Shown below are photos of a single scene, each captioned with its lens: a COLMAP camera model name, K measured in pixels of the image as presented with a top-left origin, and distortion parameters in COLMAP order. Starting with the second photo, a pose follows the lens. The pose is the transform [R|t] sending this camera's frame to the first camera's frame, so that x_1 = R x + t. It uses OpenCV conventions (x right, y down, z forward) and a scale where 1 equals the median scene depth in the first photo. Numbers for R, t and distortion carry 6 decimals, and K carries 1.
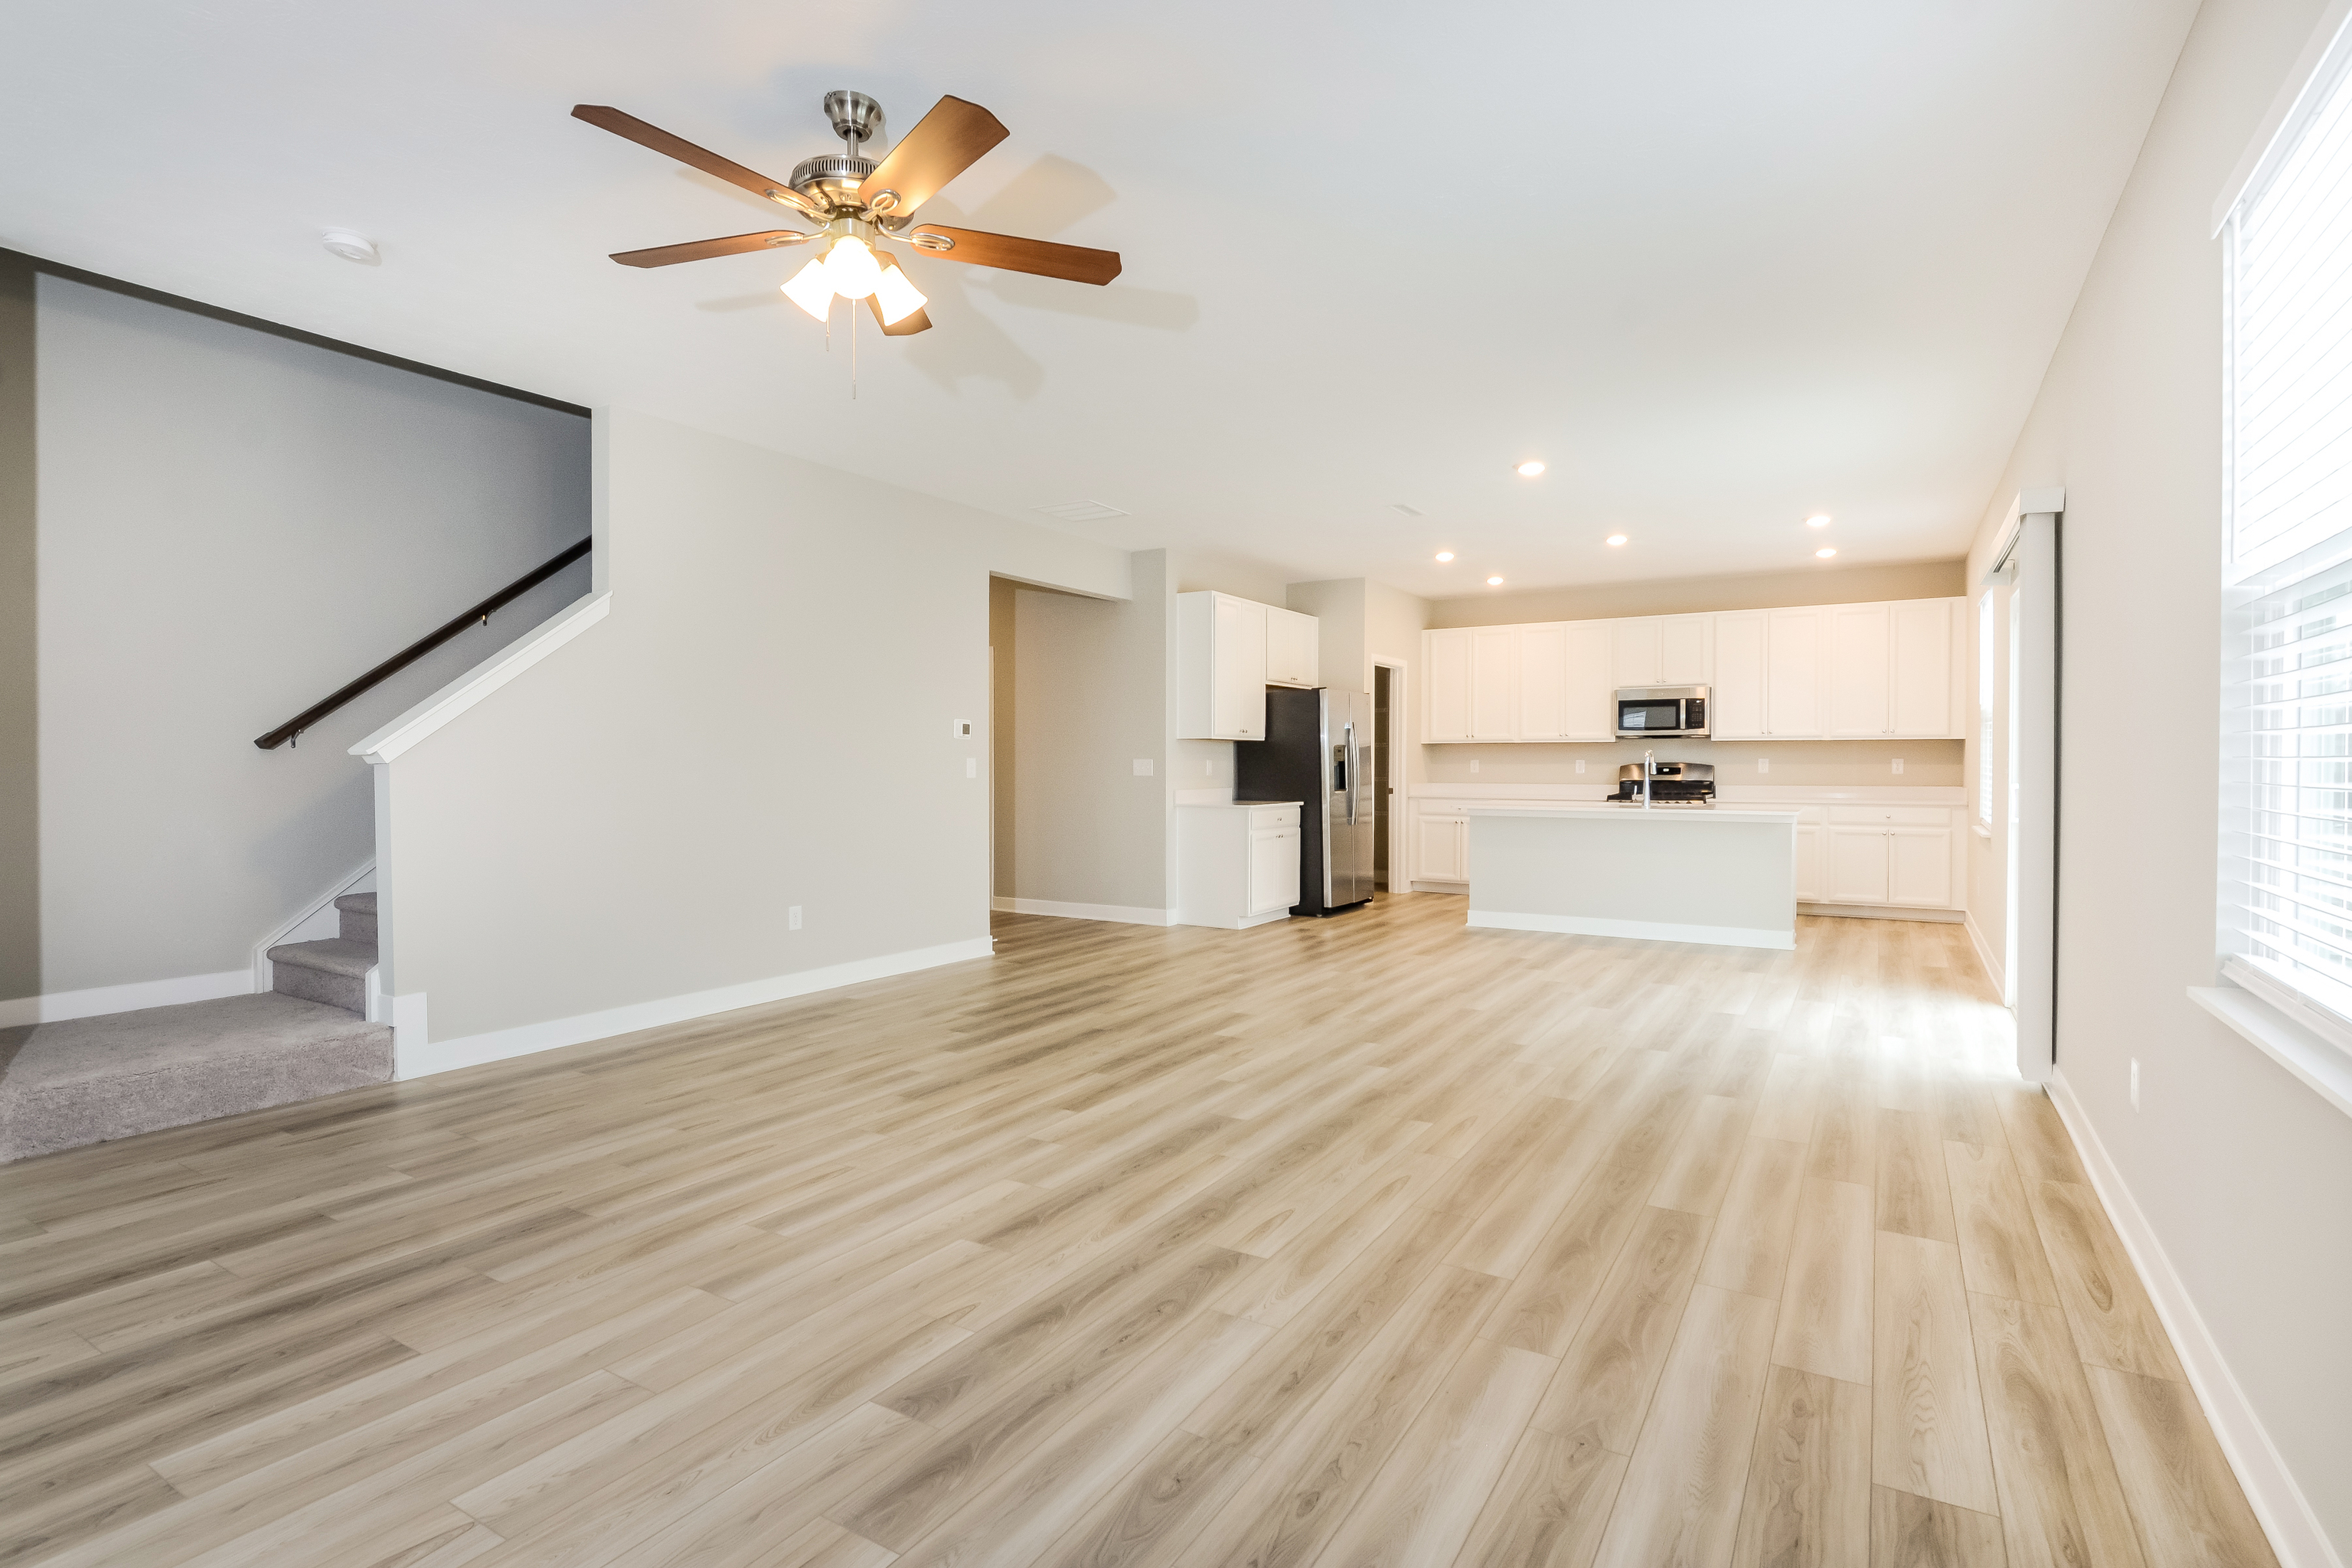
lens RADIAL K [[1138.7, 0, 1180.3], [0, 1138.7, 785.7], [0, 0, 1]] dist [-0.014767, 0.001549]
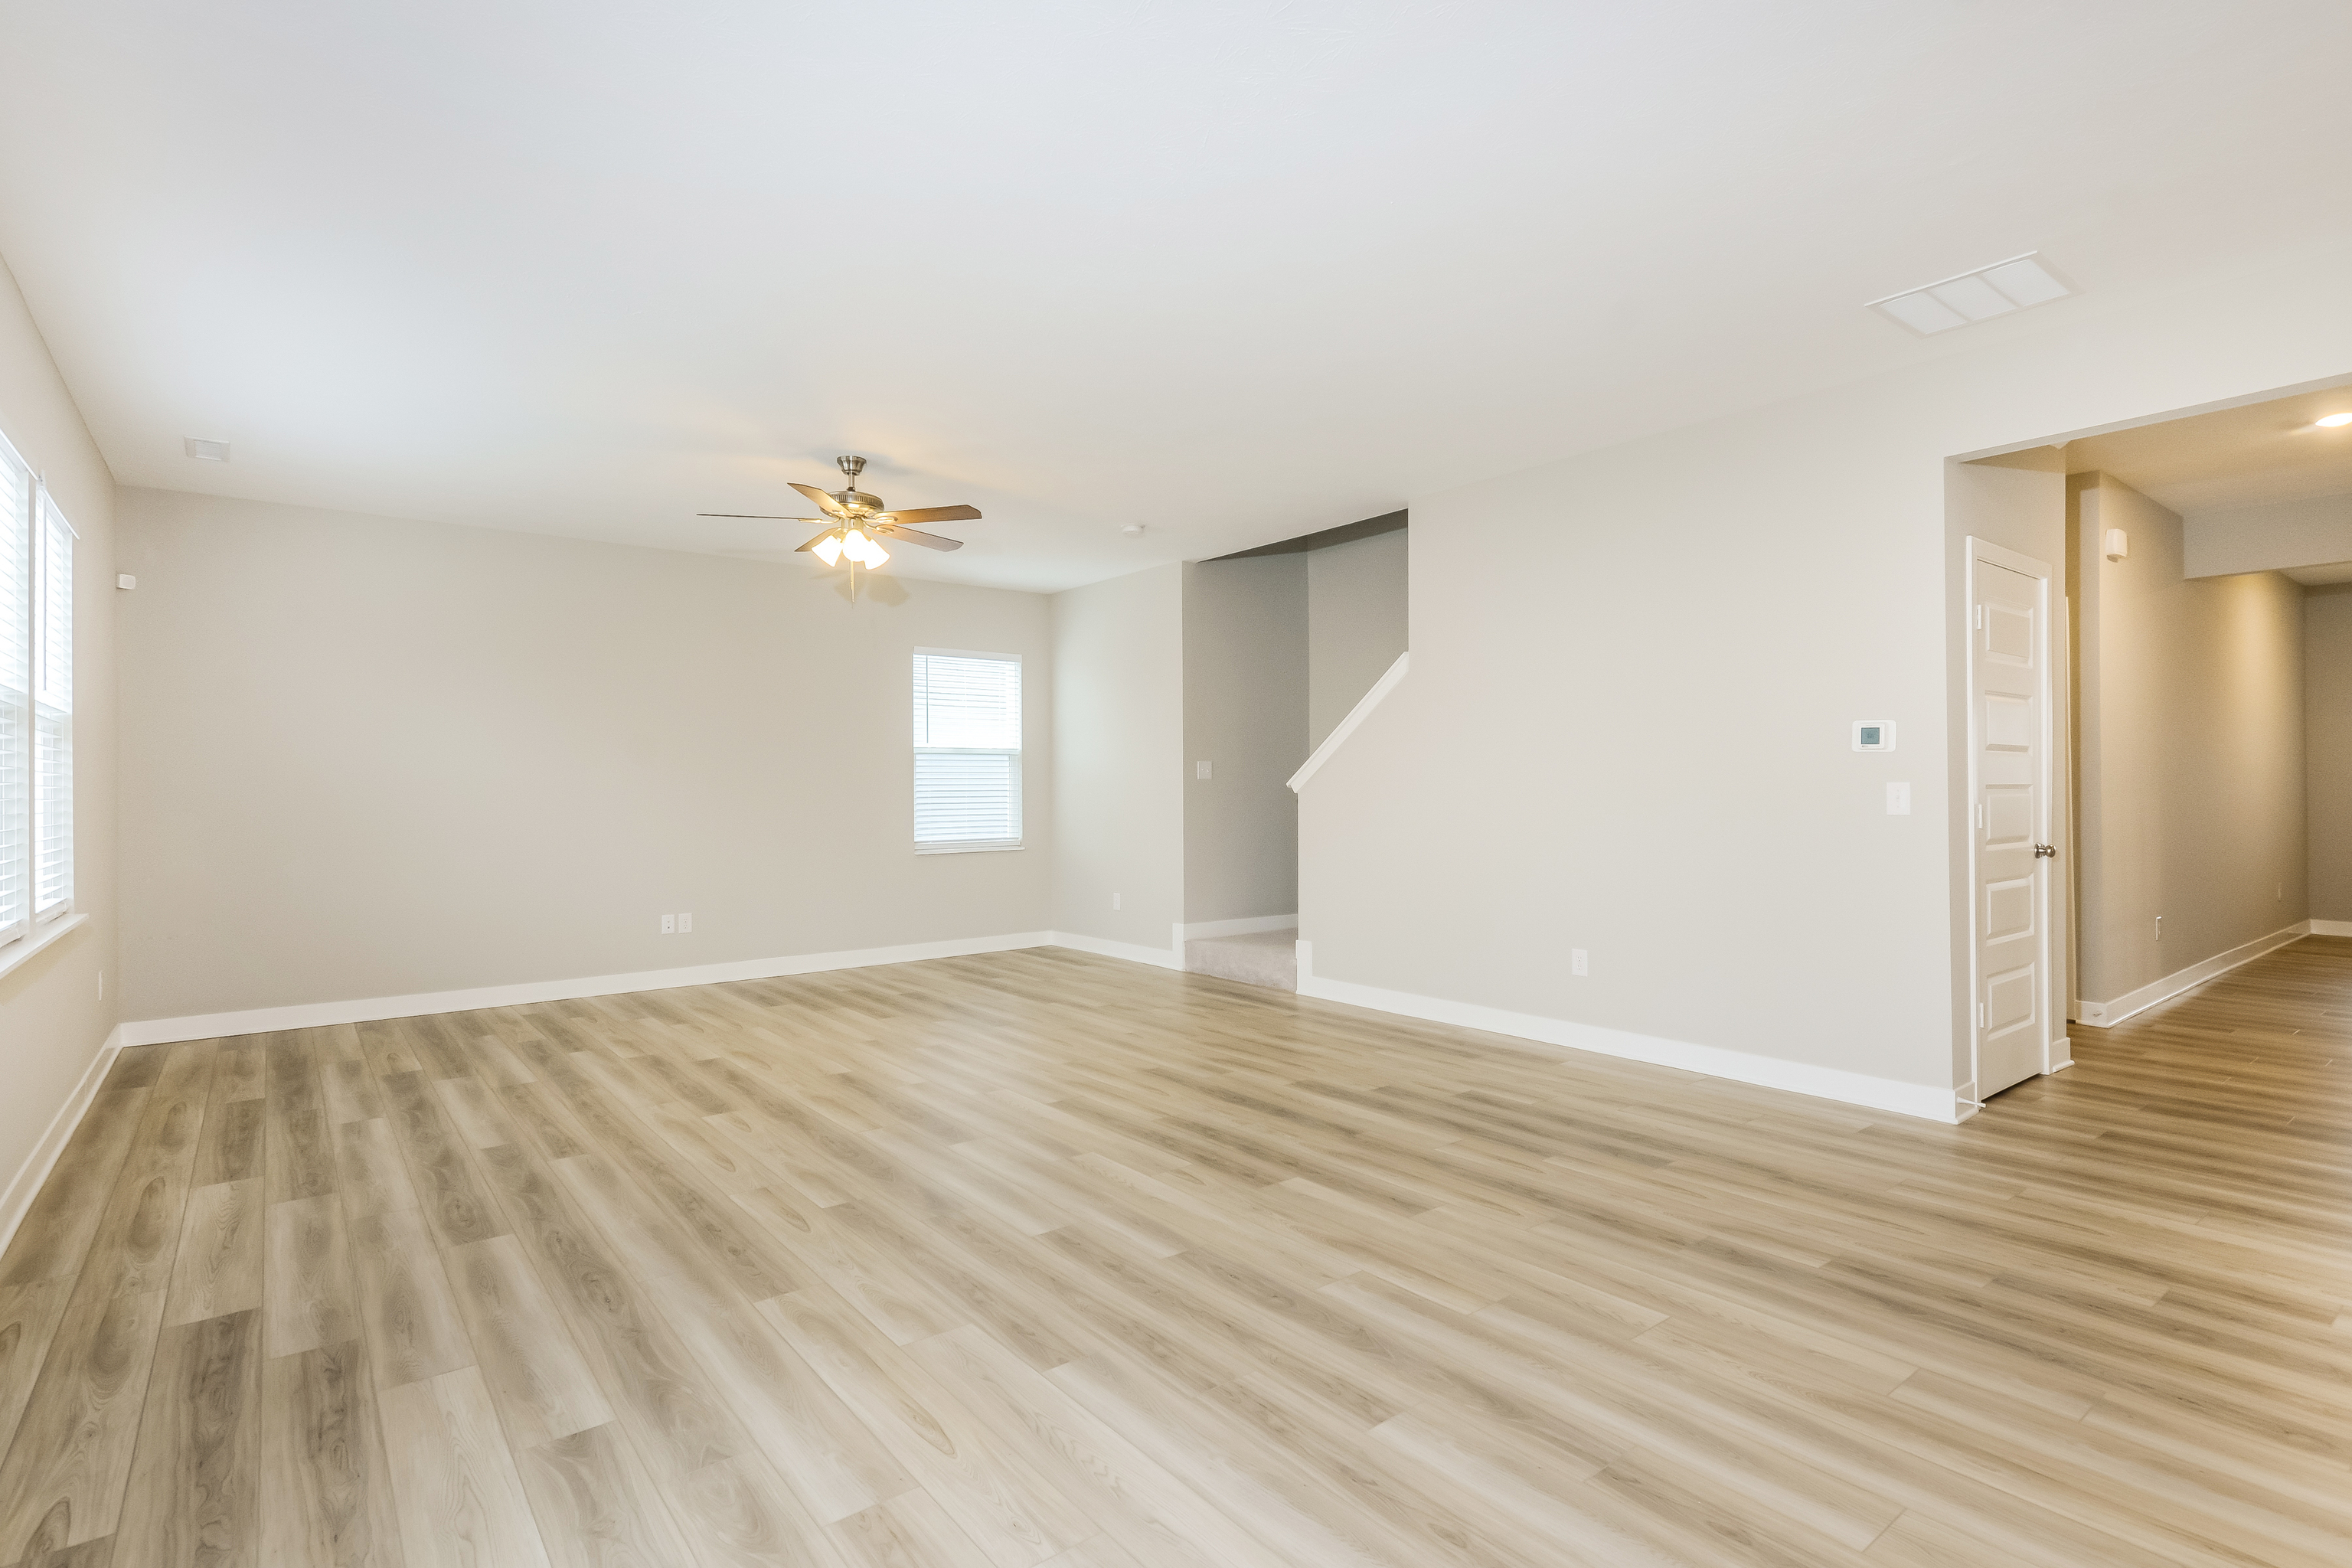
lens RADIAL K [[1138.7, 0, 1183.5], [0, 1138.7, 773.2], [0, 0, 1]] dist [-0.014767, 0.001549]
pose [[-0.332586, -0.013147, -0.942981, 1.076799], [-0.018755, 0.999797, -0.007324, -0.036188], [0.942886, 0.015250, -0.332765, 1.749274]]
